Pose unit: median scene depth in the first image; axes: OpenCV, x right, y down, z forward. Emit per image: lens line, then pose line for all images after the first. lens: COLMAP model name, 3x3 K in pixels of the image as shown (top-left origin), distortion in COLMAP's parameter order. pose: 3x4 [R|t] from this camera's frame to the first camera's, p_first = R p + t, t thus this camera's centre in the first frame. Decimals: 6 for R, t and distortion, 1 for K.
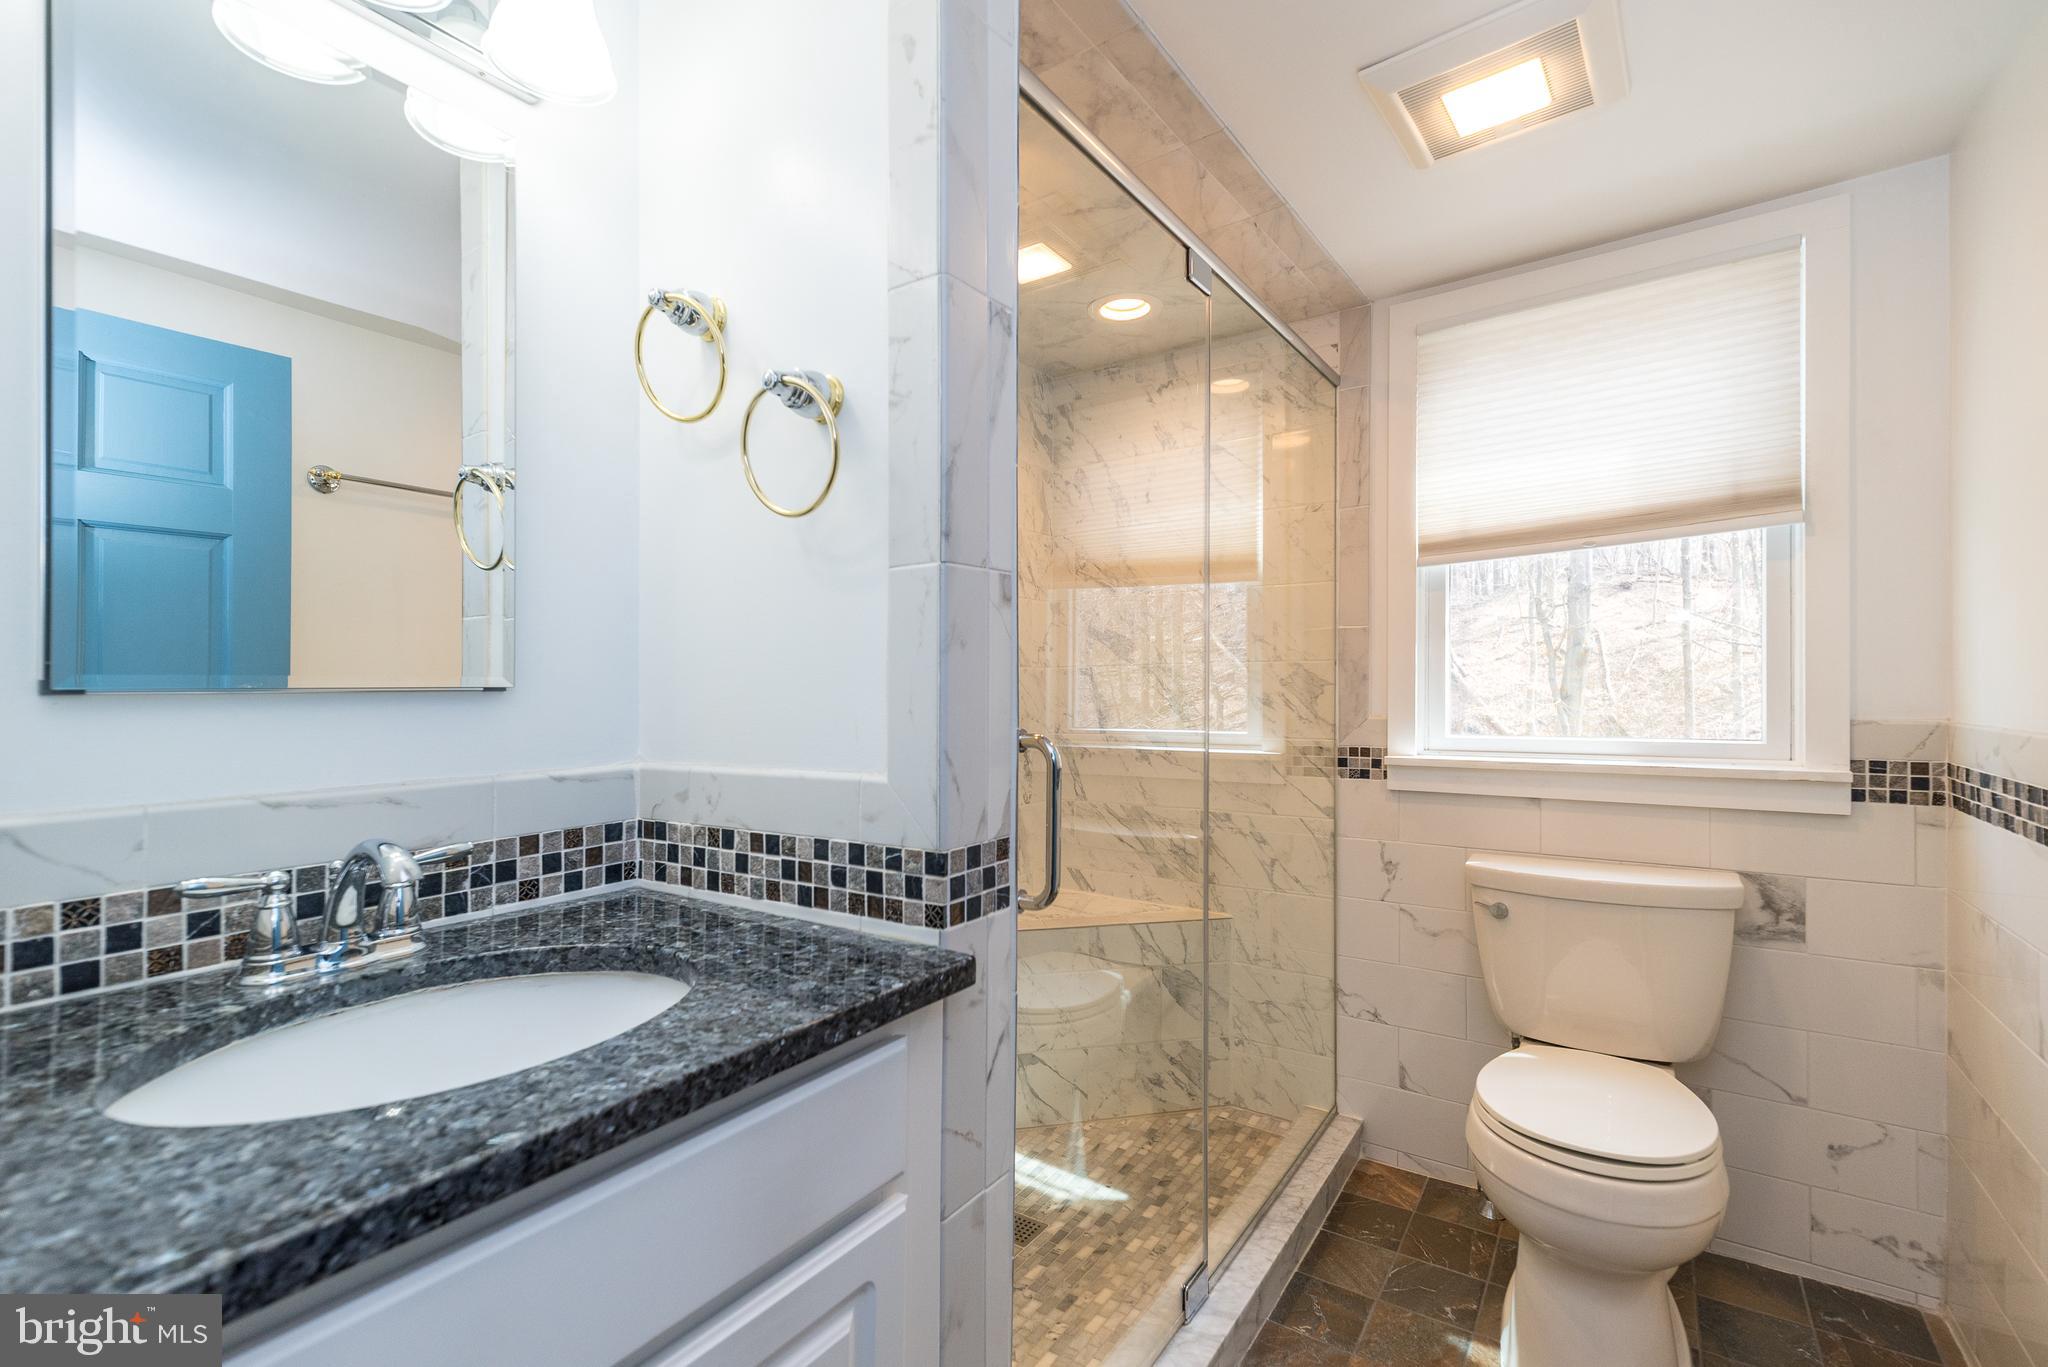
lens RADIAL K [[899.8, 0, 1007.3], [0, 899.8, 703.6], [0, 0, 1]] dist [0.007549, 0.000030]
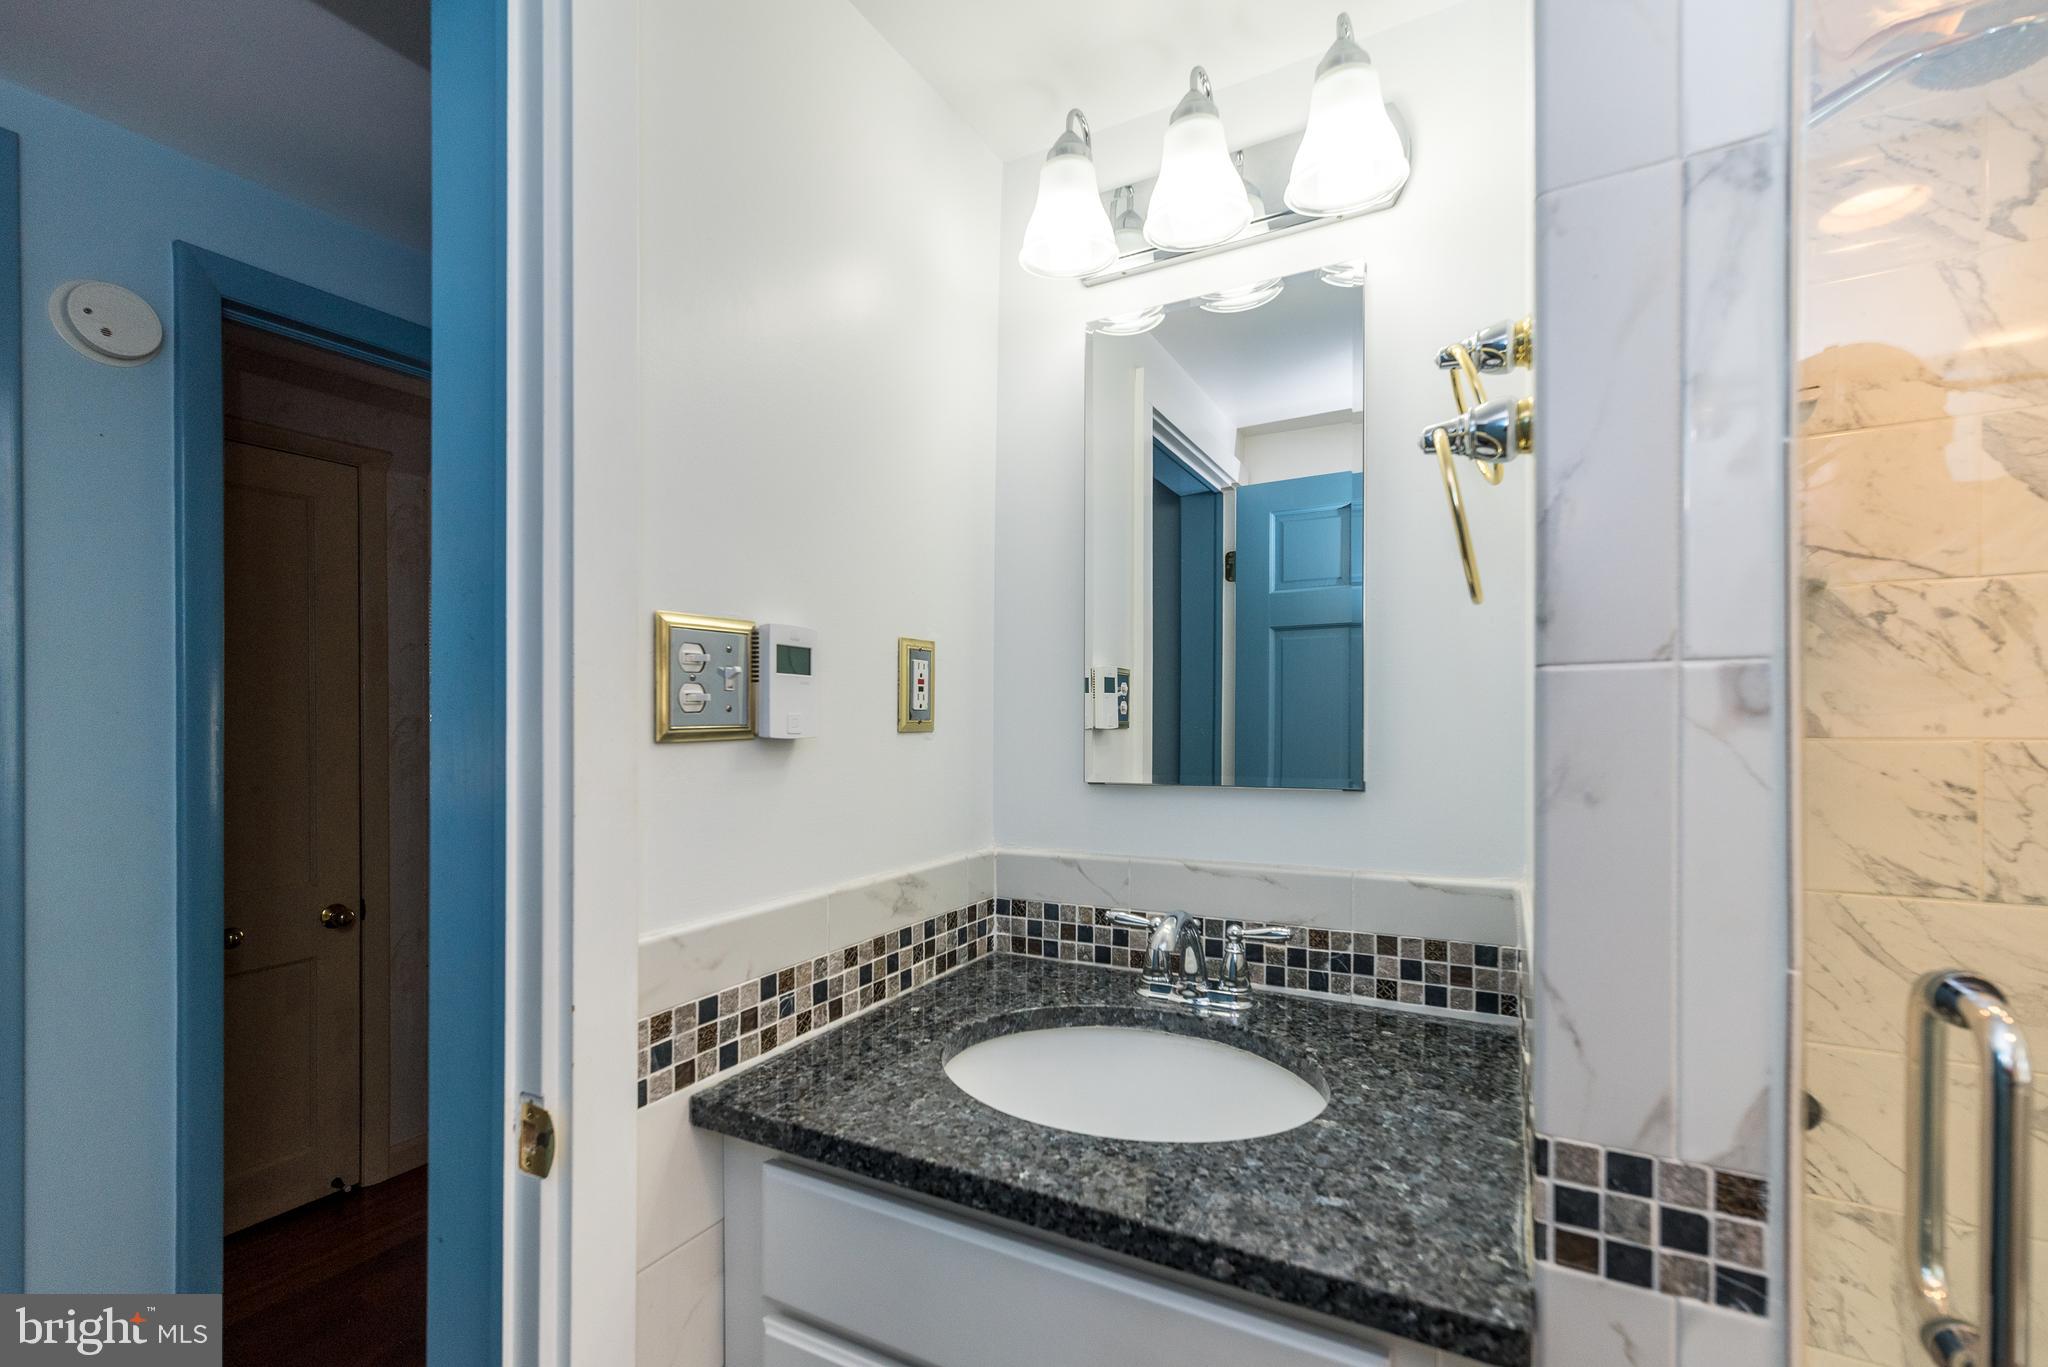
lens RADIAL K [[899.8, 0, 1033.1], [0, 899.8, 721.2], [0, 0, 1]] dist [0.007549, 0.000030]
pose [[0.116359, 0.014842, -0.993096, 0.211138], [-0.009339, 0.999860, 0.013849, -0.052272], [0.993163, 0.007663, 0.116482, 0.246061]]
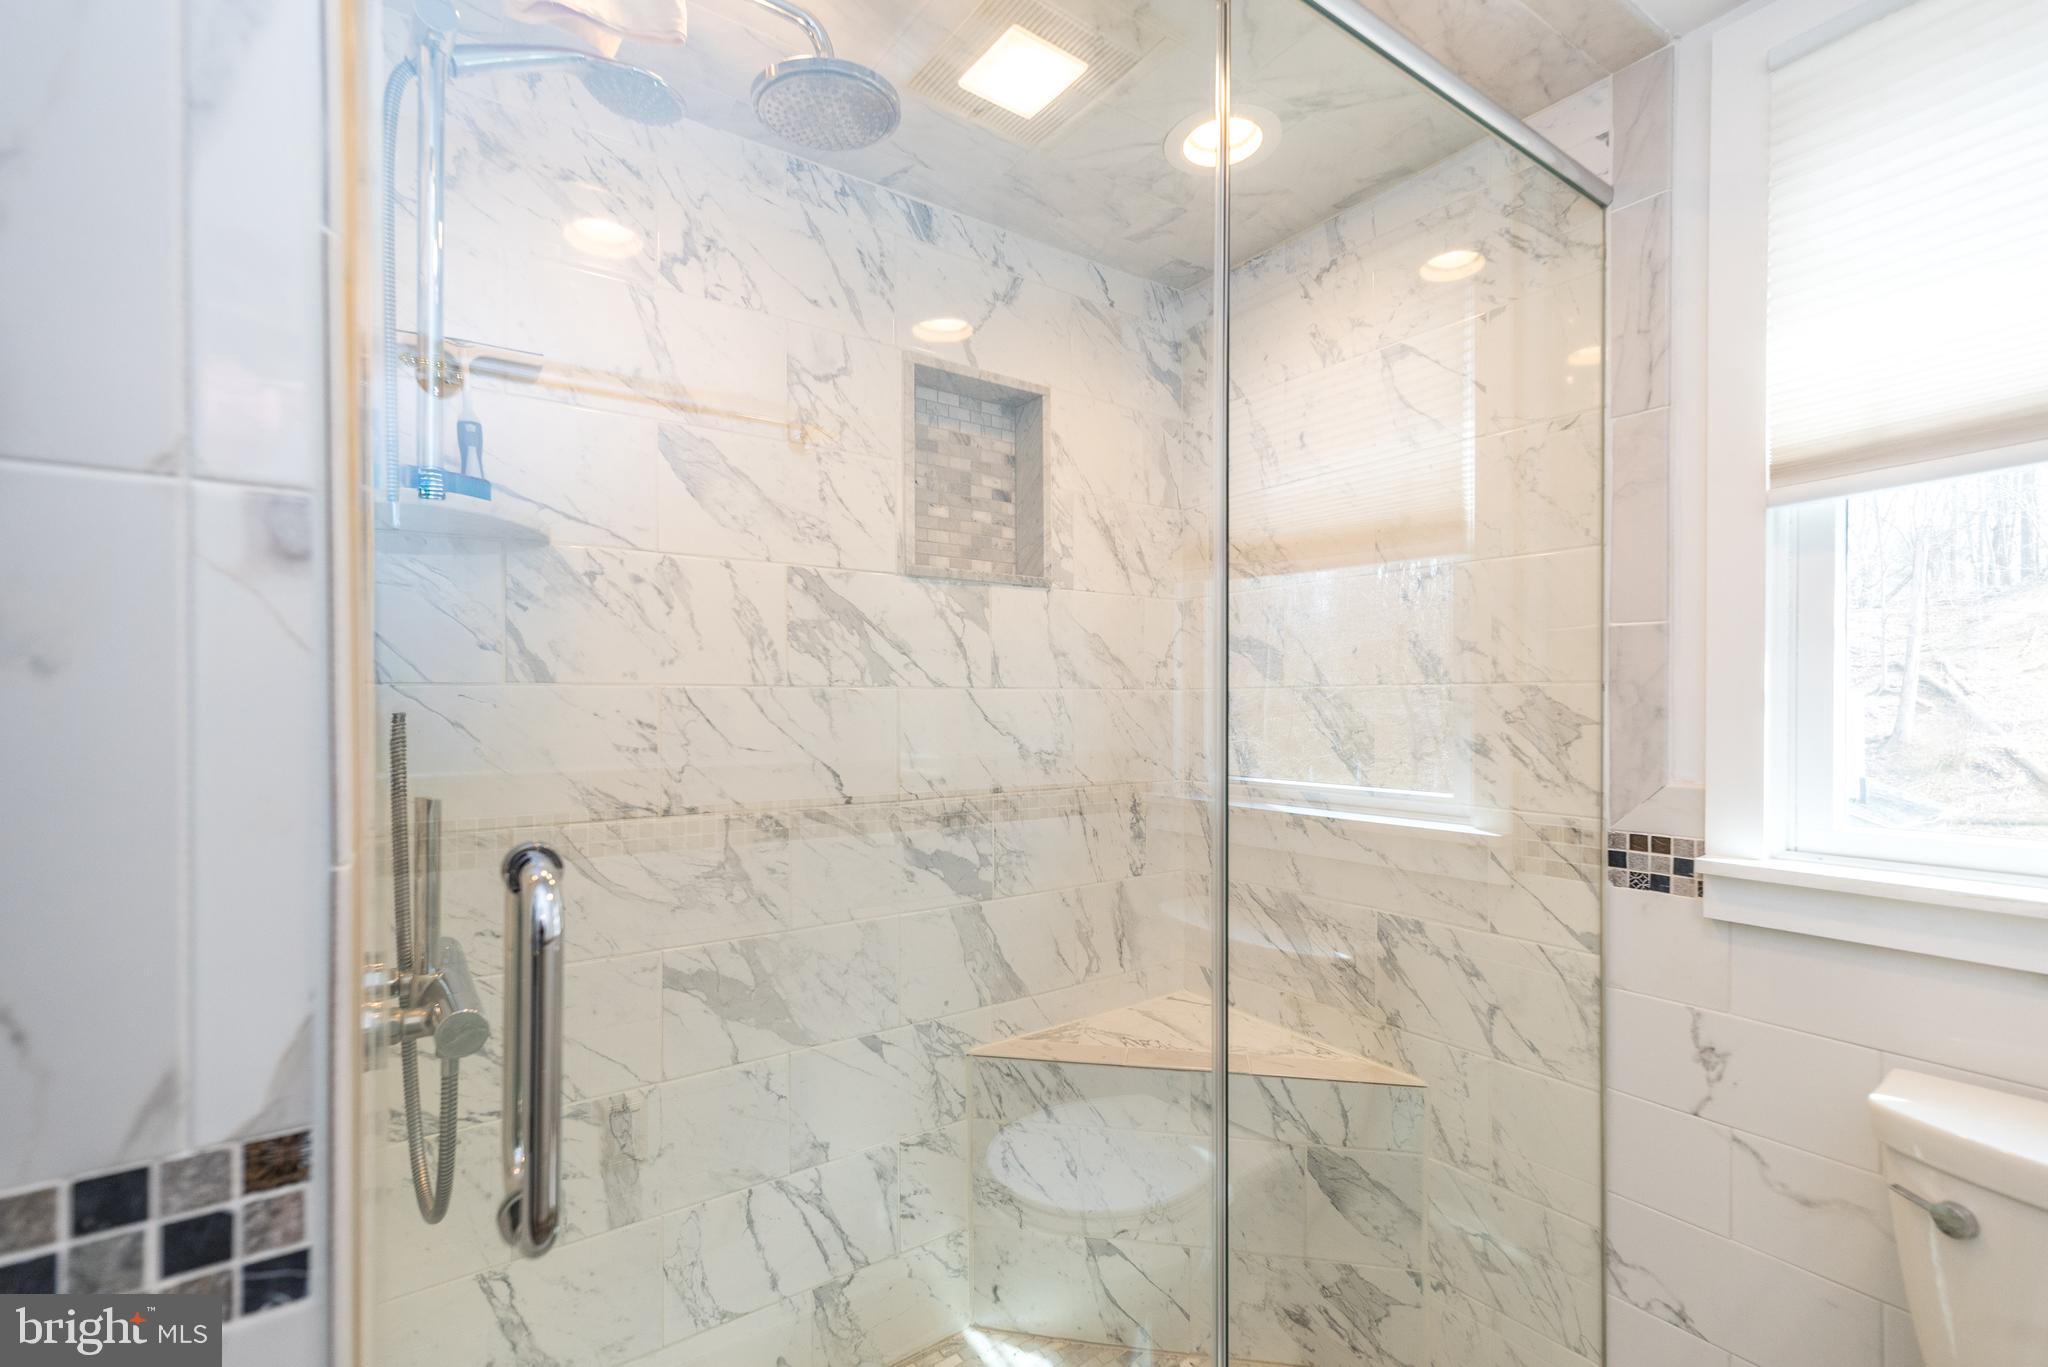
lens RADIAL K [[899.8, 0, 1010.7], [0, 899.8, 709.1], [0, 0, 1]] dist [0.007549, 0.000030]
pose [[0.940873, 0.010469, -0.338597, 0.206695], [-0.013681, 0.999881, -0.007102, -0.021839], [0.338483, 0.011314, 0.940905, 0.331742]]
